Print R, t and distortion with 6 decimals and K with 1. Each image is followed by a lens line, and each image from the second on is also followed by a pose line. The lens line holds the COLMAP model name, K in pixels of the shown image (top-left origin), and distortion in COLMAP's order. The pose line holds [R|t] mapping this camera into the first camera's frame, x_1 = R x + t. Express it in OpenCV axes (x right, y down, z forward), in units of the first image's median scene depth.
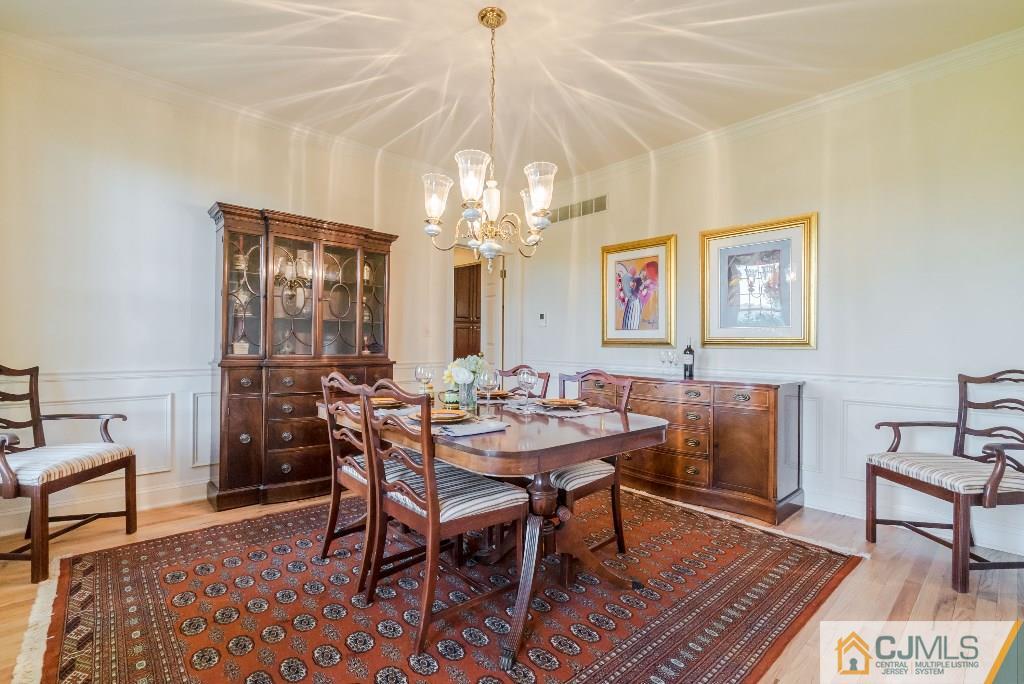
lens RADIAL K [[464.8, 0, 512.3], [0, 464.8, 341.0], [0, 0, 1]] dist [-0.001435, -0.000009]
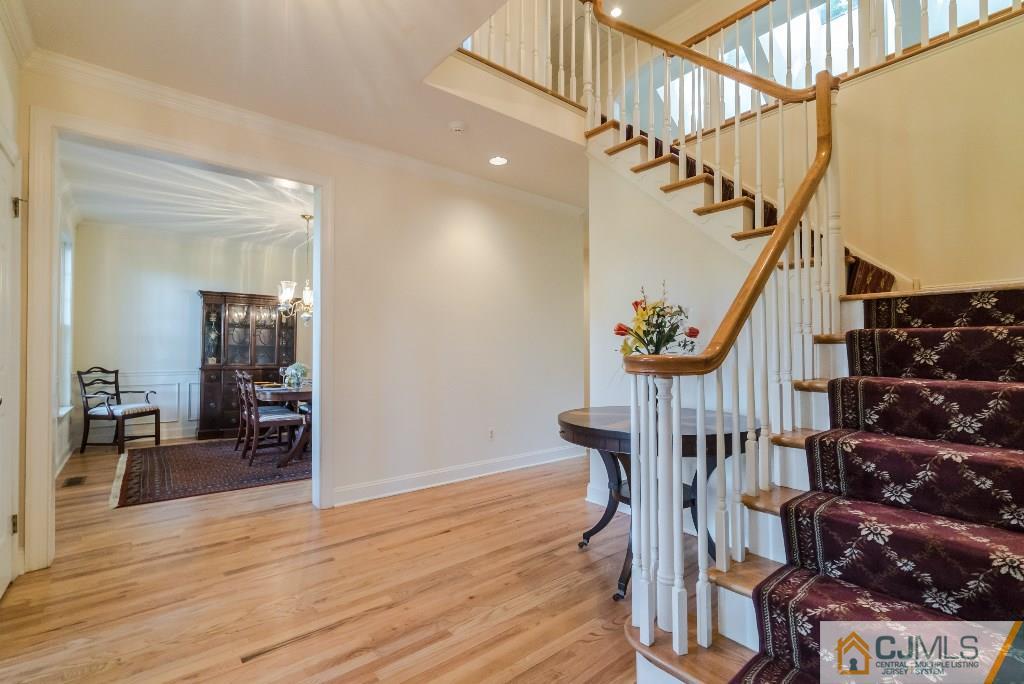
lens RADIAL K [[464.8, 0, 512.0], [0, 464.8, 344.1], [0, 0, 1]] dist [-0.001435, -0.000009]
pose [[0.998163, -0.008760, -0.059944, 0.956277], [0.007533, 0.999758, -0.020662, -0.006211], [0.060110, 0.020173, 0.997988, -1.066042]]
